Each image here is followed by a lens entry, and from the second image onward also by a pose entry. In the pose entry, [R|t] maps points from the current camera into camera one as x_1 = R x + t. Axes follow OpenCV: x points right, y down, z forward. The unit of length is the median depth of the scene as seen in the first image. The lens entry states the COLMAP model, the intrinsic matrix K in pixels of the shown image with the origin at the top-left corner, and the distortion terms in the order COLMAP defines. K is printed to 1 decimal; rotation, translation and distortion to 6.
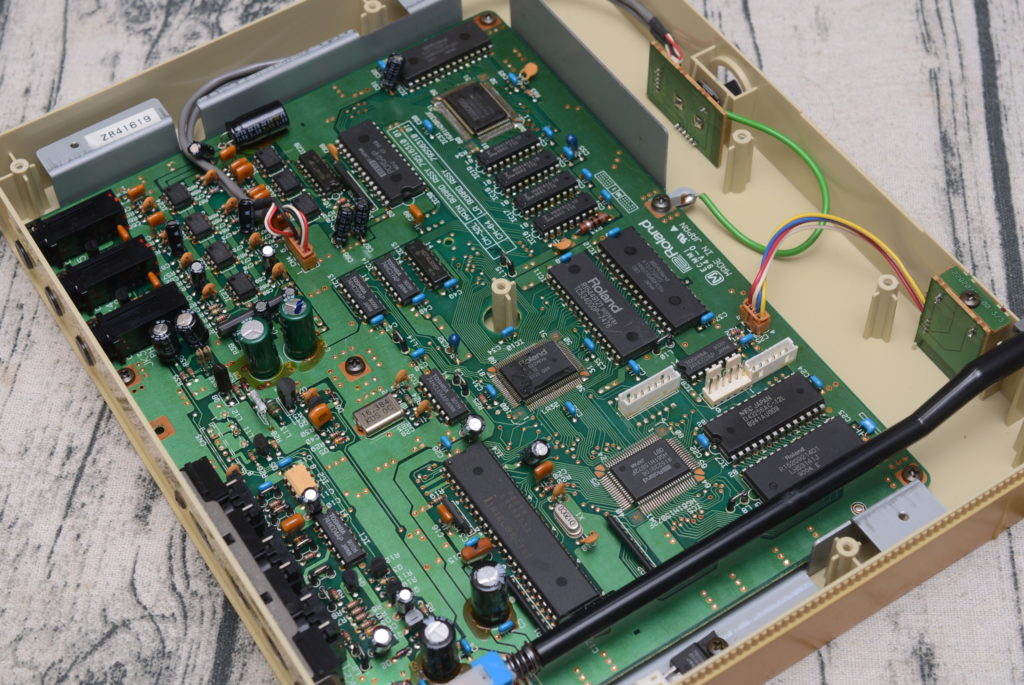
lens RADIAL K [[1804.9, 0, 483.5], [0, 1804.9, 322.0], [0, 0, 1]] dist [-0.003208, 0.071984]
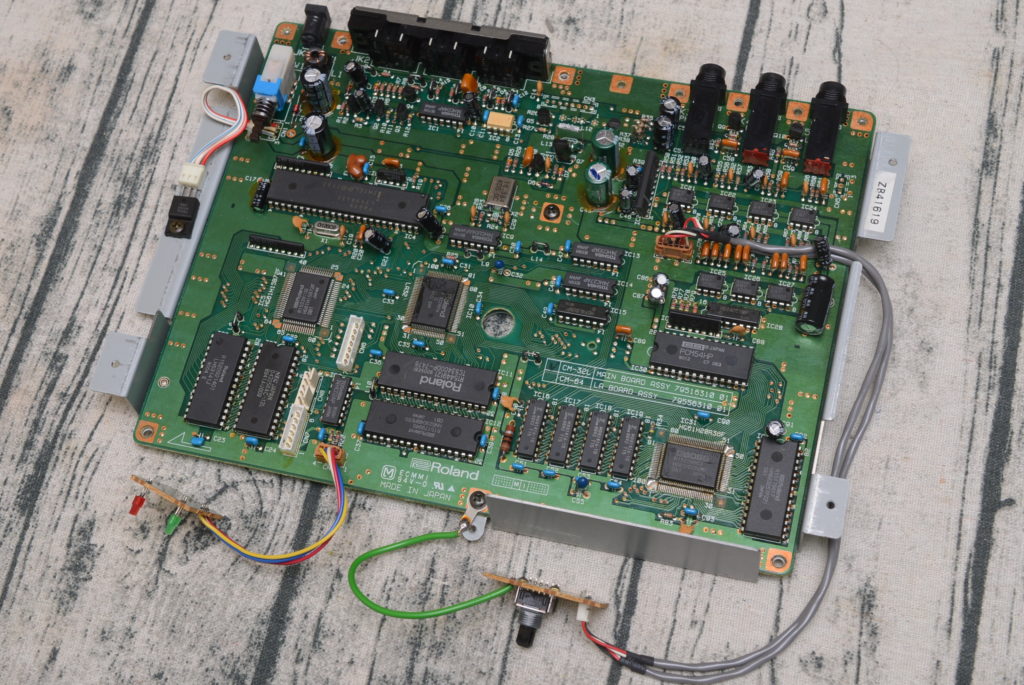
lens RADIAL K [[1804.9, 0, 483.5], [0, 1804.9, 322.0], [0, 0, 1]] dist [-0.003208, 0.071984]
pose [[-0.719365, 0.664473, -0.202460, 0.255388], [-0.472932, -0.255028, 0.843384, -0.990833], [0.508773, 0.702450, 0.497709, 0.418451]]
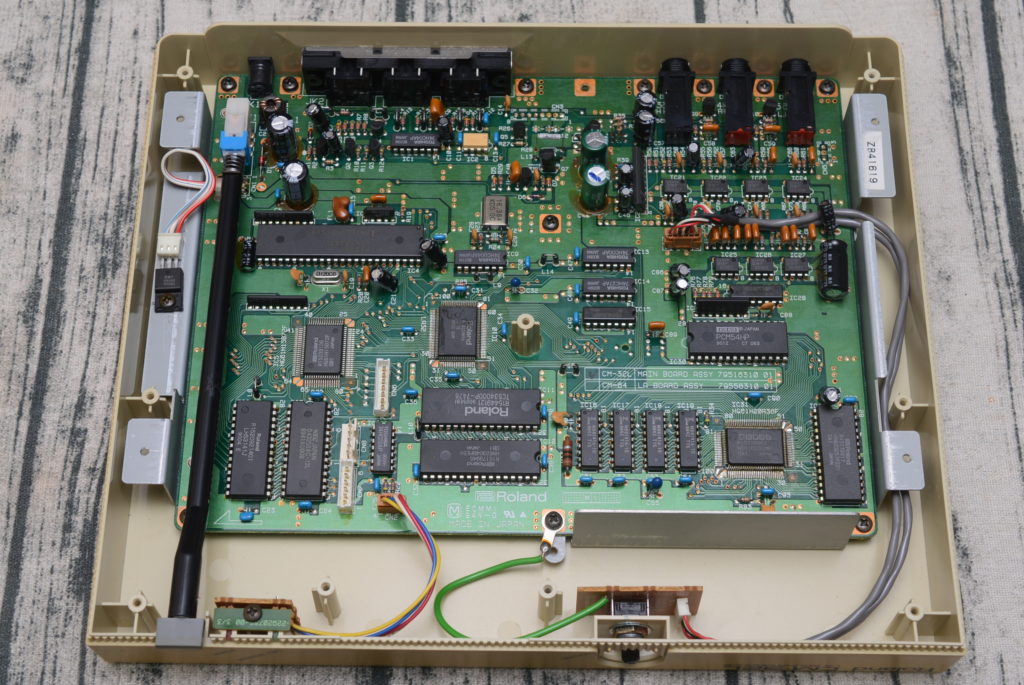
lens RADIAL K [[1804.9, 0, 483.5], [0, 1804.9, 322.0], [0, 0, 1]] dist [-0.003208, 0.071984]
pose [[-0.548787, 0.764410, -0.338393, 0.406186], [-0.649979, -0.135615, 0.747754, -0.845675], [0.525699, 0.630306, 0.571274, 0.328905]]
